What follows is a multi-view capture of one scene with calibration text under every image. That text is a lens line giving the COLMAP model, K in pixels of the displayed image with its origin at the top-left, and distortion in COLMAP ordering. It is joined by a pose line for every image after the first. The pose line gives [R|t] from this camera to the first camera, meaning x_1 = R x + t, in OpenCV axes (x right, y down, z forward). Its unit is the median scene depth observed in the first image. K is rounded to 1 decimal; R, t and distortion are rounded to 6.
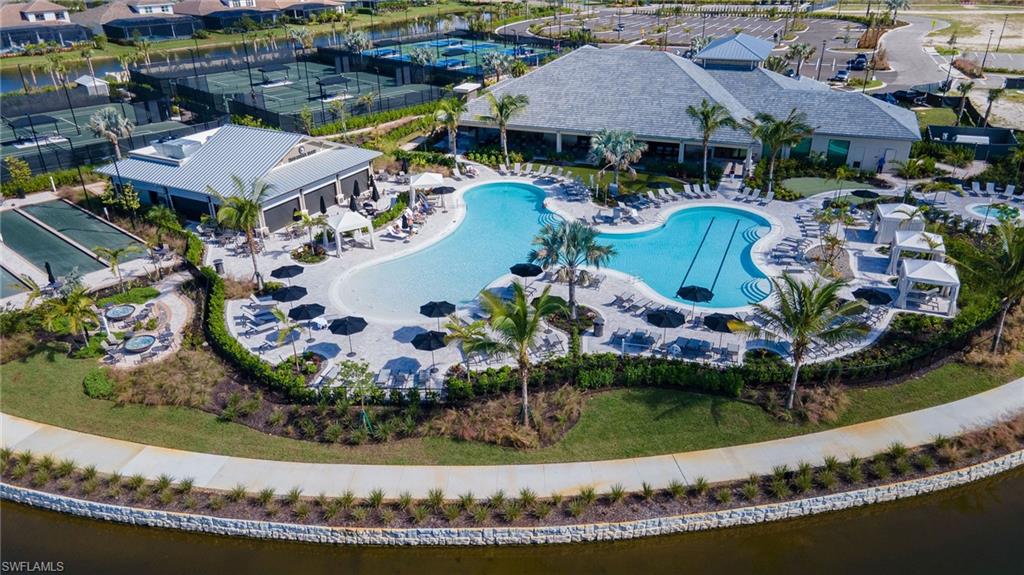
lens RADIAL K [[714.5, 0, 513.8], [0, 714.5, 289.1], [0, 0, 1]] dist [0.029668, 0.015642]
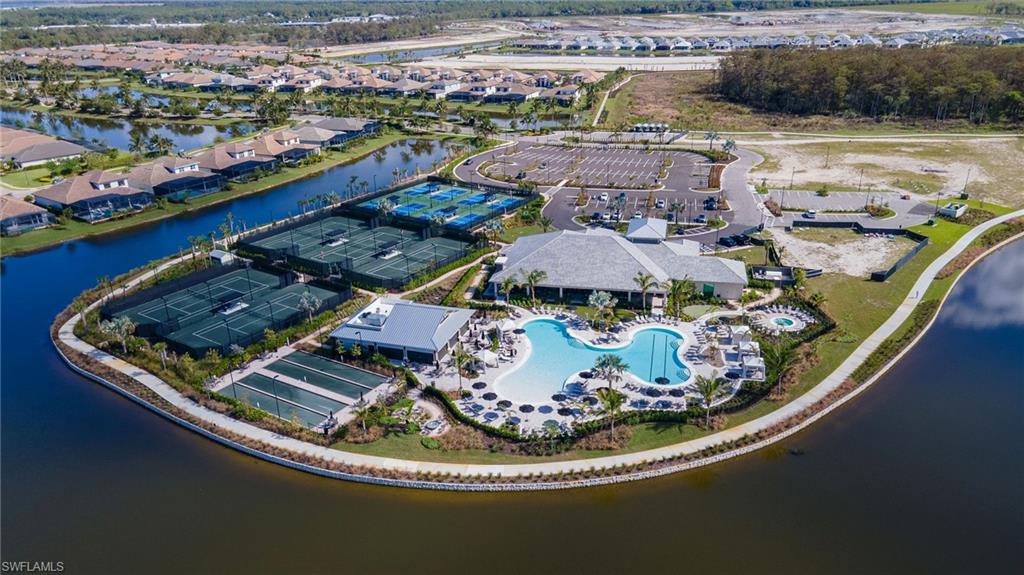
lens RADIAL K [[714.5, 0, 506.4], [0, 714.5, 284.2], [0, 0, 1]] dist [0.029668, 0.015642]
pose [[0.985551, -0.069477, 0.154474, -0.556782], [0.081531, 0.993985, -0.073115, -0.167523], [-0.148465, 0.084654, 0.985288, -1.192399]]
